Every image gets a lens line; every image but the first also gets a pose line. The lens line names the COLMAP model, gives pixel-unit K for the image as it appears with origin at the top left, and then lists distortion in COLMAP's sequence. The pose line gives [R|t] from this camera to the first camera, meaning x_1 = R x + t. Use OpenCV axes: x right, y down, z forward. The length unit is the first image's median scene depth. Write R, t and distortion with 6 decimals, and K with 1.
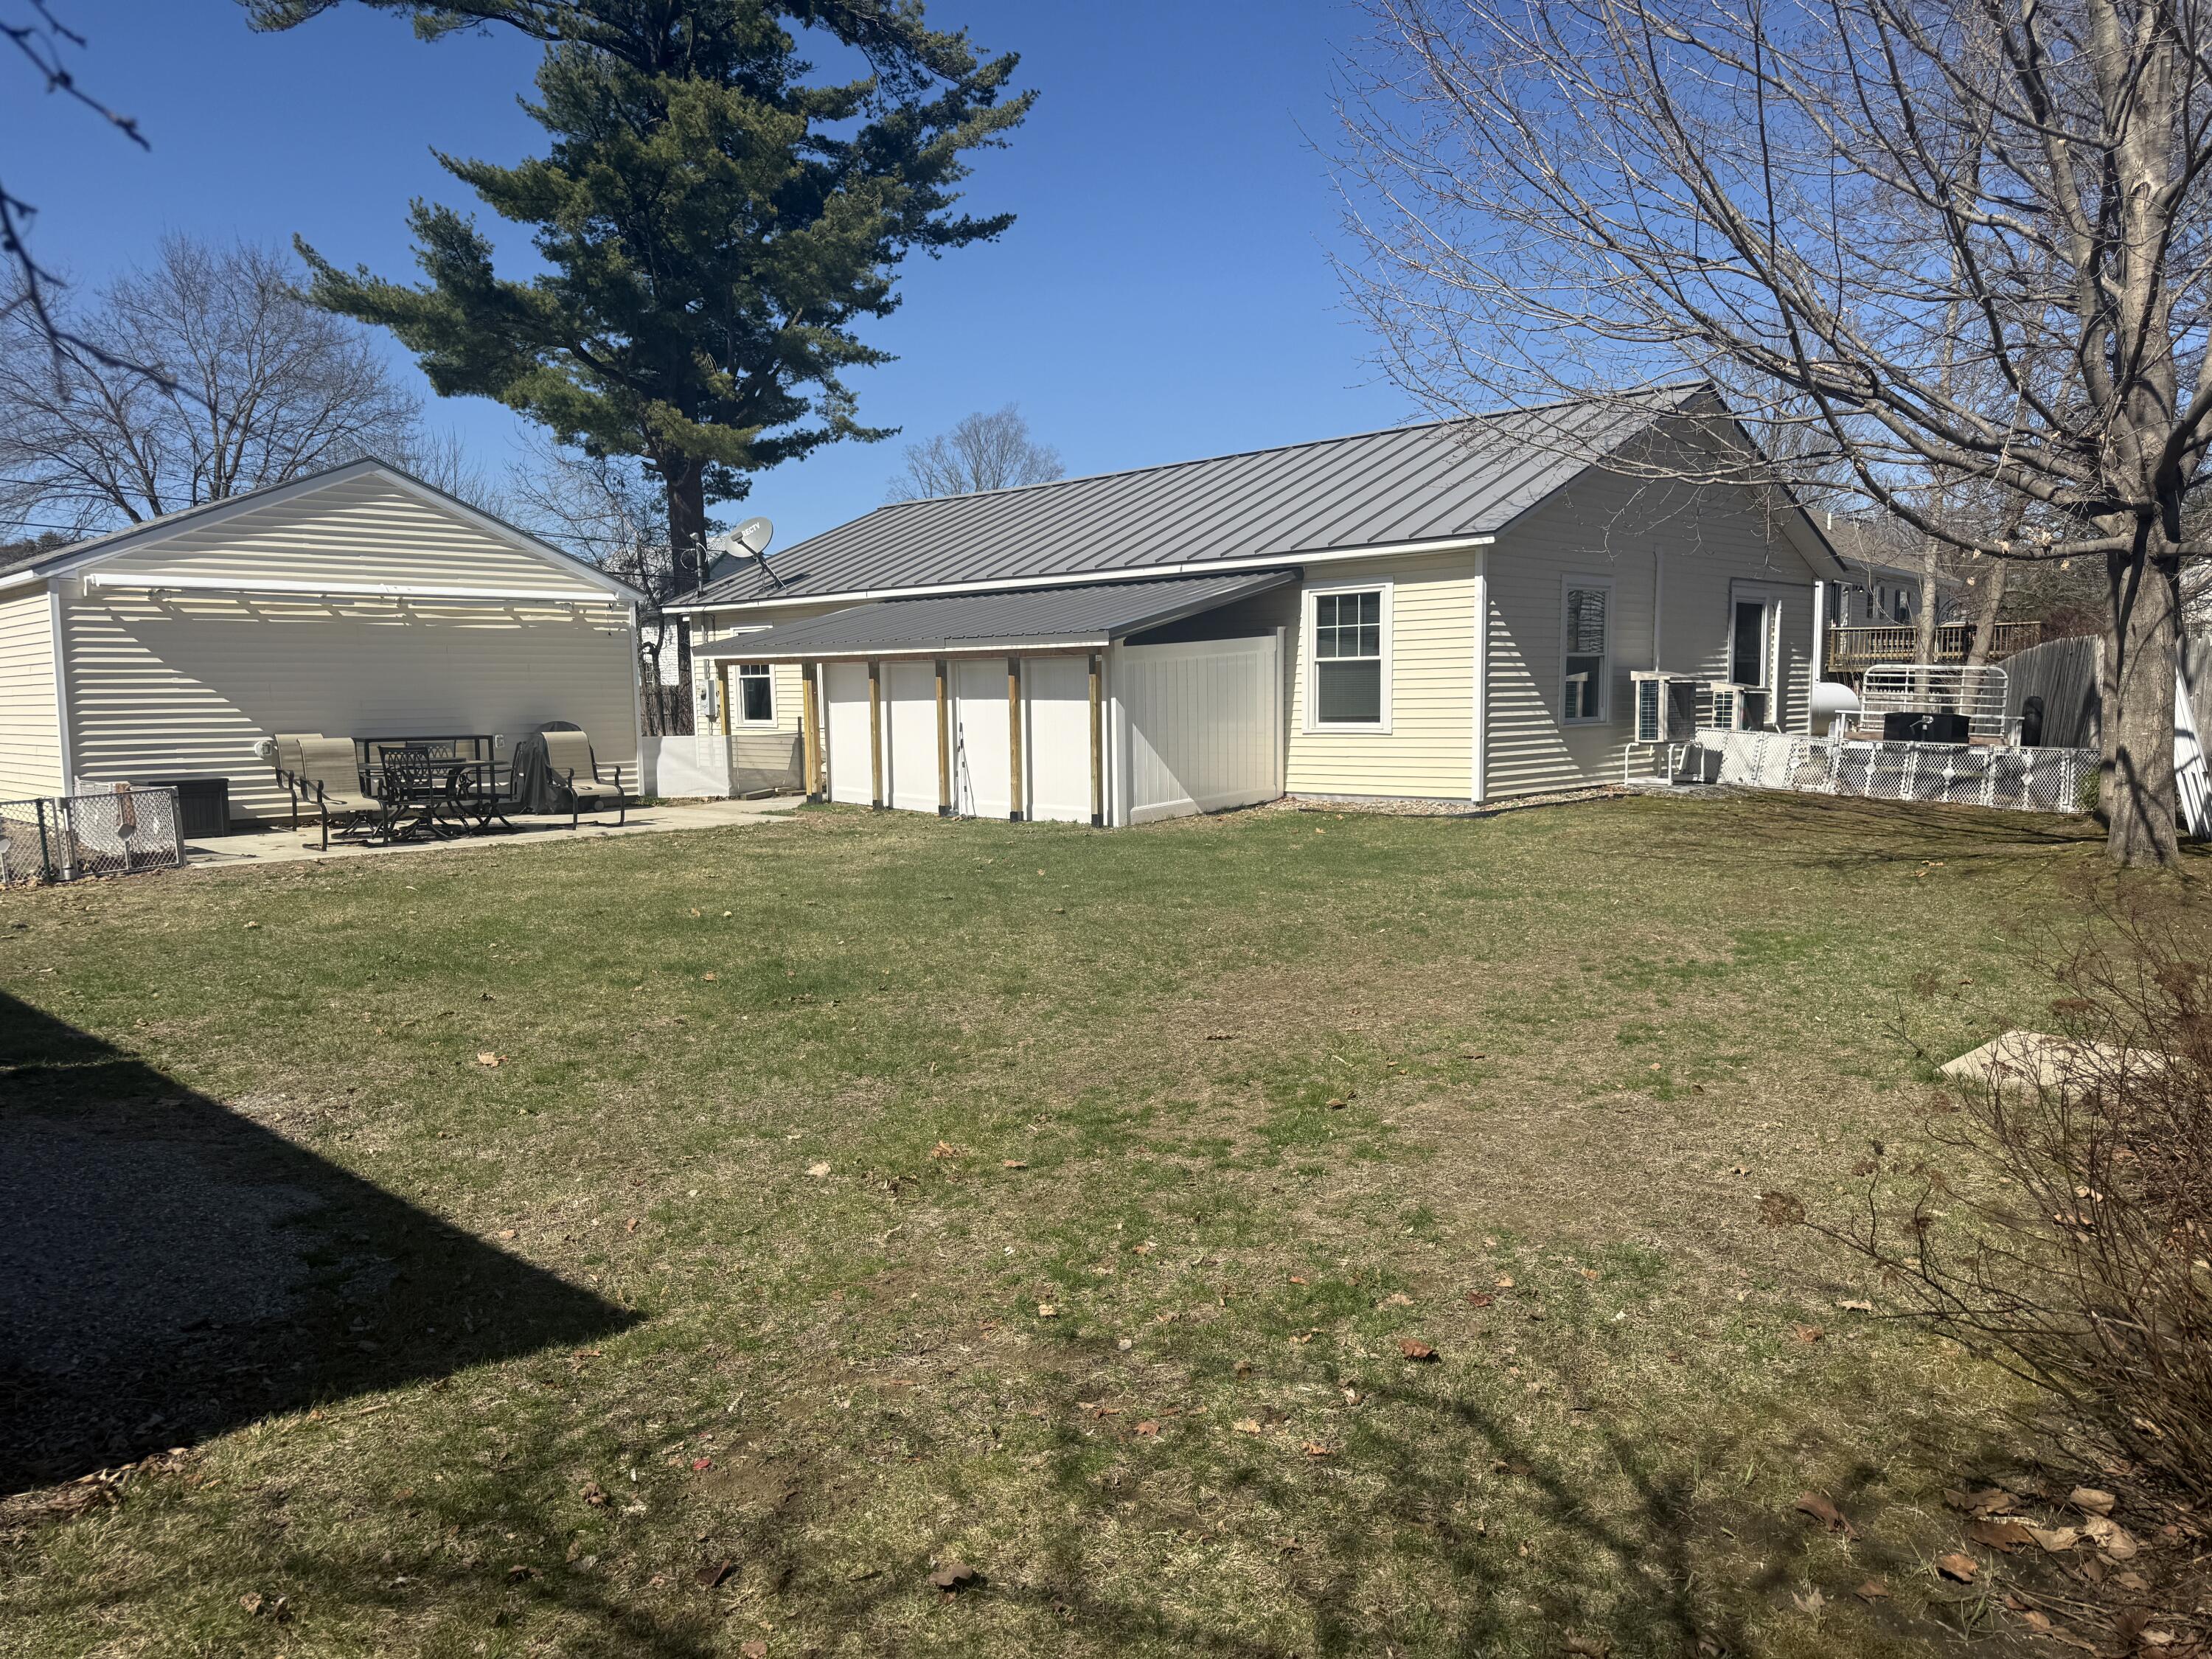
lens RADIAL K [[1561.4, 0, 1100.7], [0, 1561.4, 828.0], [0, 0, 1]] dist [0.034881, -0.030096]
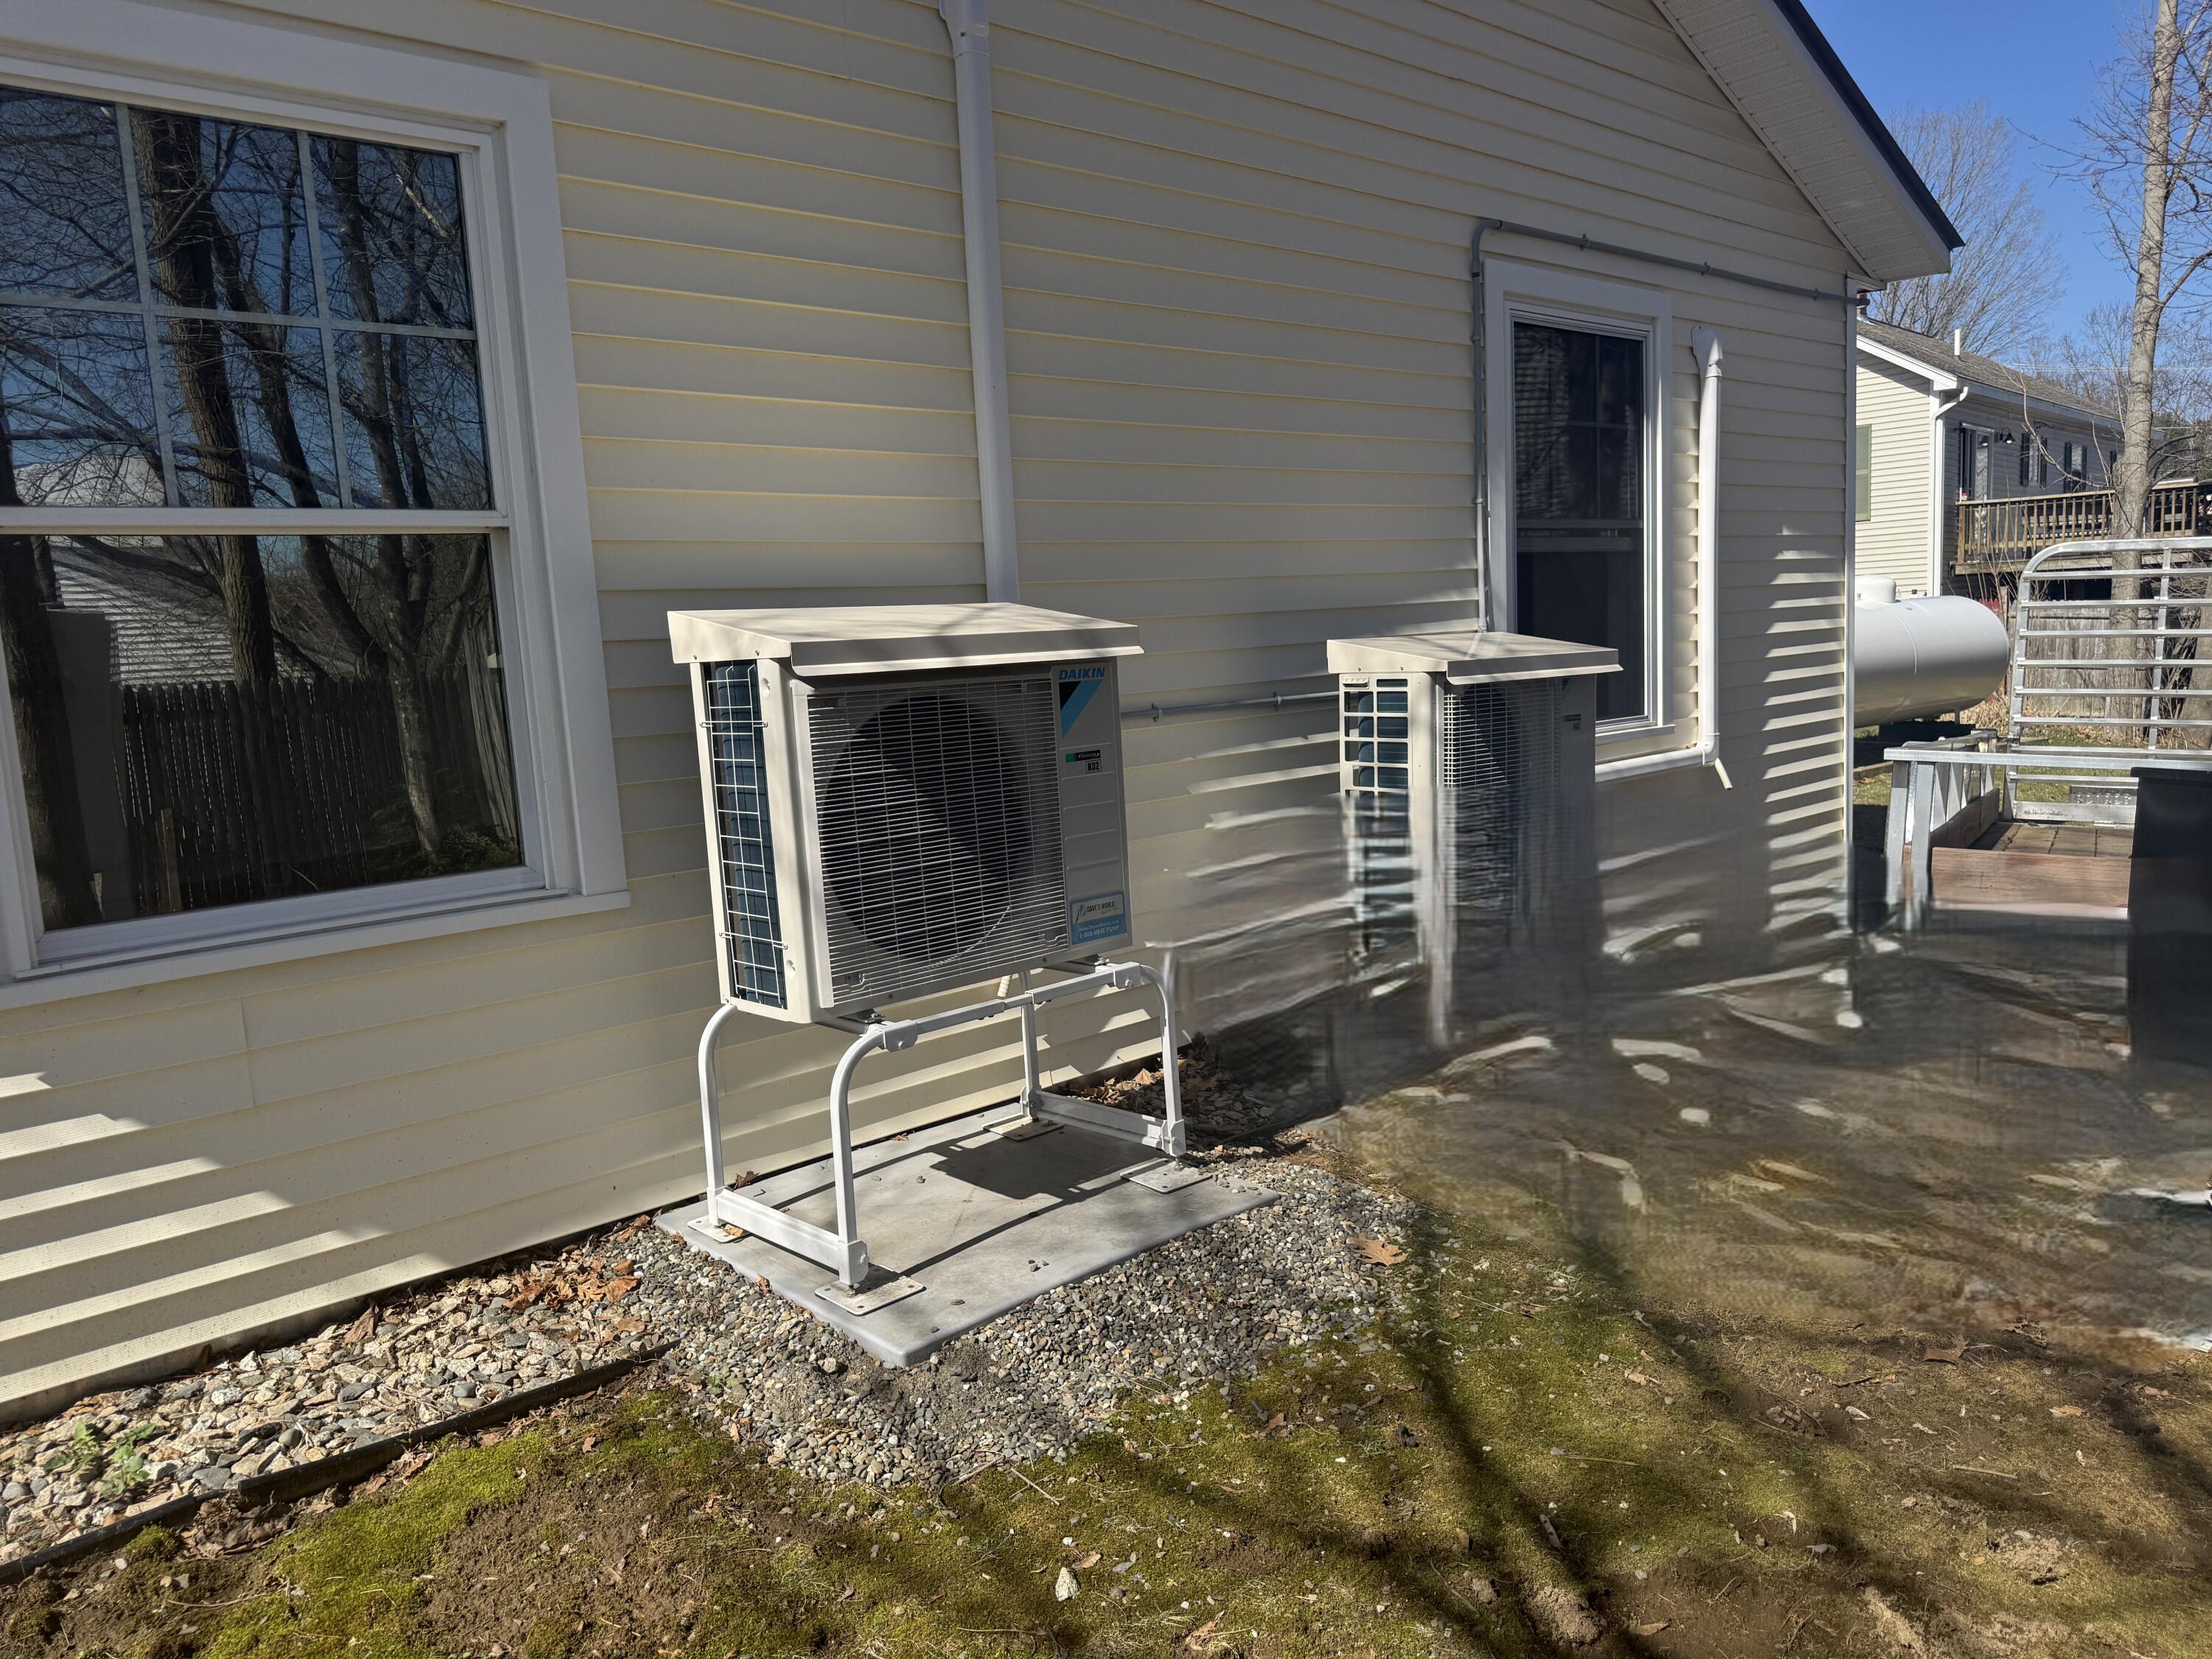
lens RADIAL K [[1561.4, 0, 1112.7], [0, 1561.4, 831.4], [0, 0, 1]] dist [0.034881, -0.030096]
pose [[0.996829, -0.035505, -0.071213, 0.105748], [0.038223, 0.998577, 0.037176, -0.021073], [0.069791, -0.039780, 0.996768, 0.218143]]
